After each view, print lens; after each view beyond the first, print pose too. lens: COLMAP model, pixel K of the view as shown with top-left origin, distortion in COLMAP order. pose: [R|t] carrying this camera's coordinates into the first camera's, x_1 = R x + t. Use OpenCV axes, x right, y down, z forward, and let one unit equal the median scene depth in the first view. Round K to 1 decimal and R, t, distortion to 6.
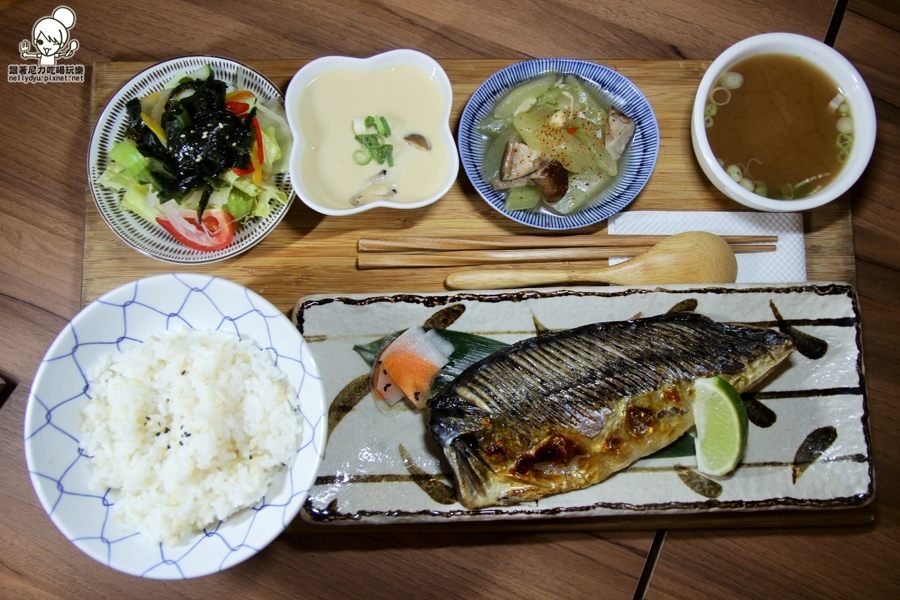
lens RADIAL K [[836.9, 0, 452.9], [0, 836.9, 298.5], [0, 0, 1]] dist [-0.118341, 0.135894]
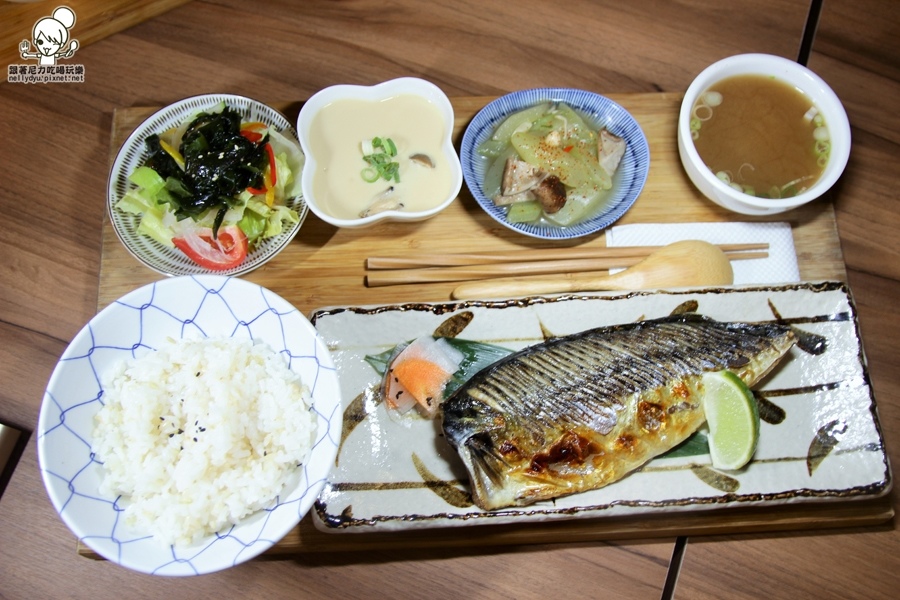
lens RADIAL K [[836.9, 0, 452.9], [0, 836.9, 298.5], [0, 0, 1]] dist [-0.118341, 0.135894]
pose [[0.999347, -0.032829, 0.015109, -0.025370], [0.034994, 0.983470, -0.177660, 0.174590], [-0.009026, 0.178073, 0.983976, -0.012022]]
